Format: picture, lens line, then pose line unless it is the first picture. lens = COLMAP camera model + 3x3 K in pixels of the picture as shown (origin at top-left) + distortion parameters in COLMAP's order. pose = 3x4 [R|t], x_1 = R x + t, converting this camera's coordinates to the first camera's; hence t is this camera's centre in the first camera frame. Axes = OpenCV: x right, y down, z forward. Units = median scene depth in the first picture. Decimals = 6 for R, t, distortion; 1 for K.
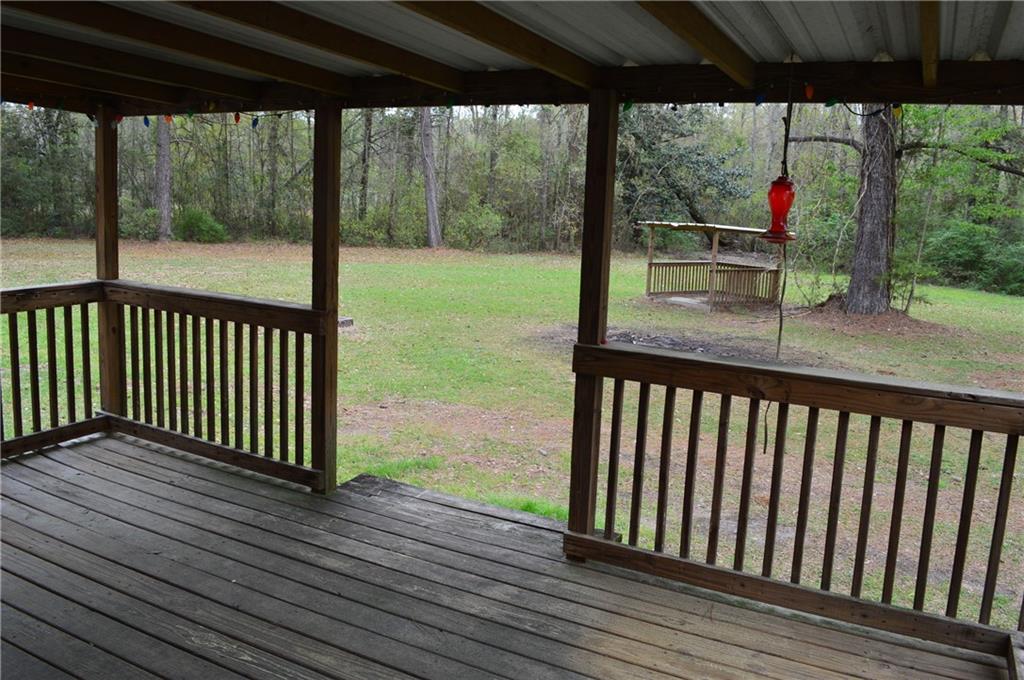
lens RADIAL K [[838.0, 0, 512.0], [0, 838.0, 340.0], [0, 0, 1]] dist [-0.059982, -0.002674]
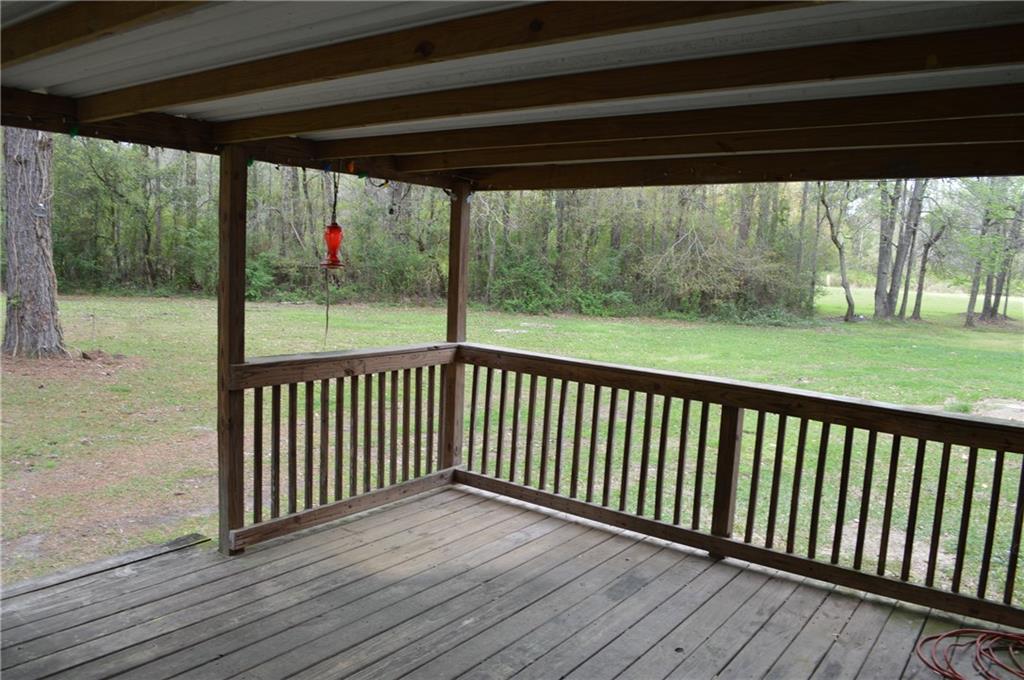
lens RADIAL K [[756.6, 0, 510.4], [0, 756.6, 359.8], [0, 0, 1]] dist [-0.004252, -0.002572]
pose [[0.164249, -0.164509, 0.972604, -0.909079], [0.117028, 0.982281, 0.146382, -0.117235], [-0.979452, 0.089778, 0.180591, 0.455386]]
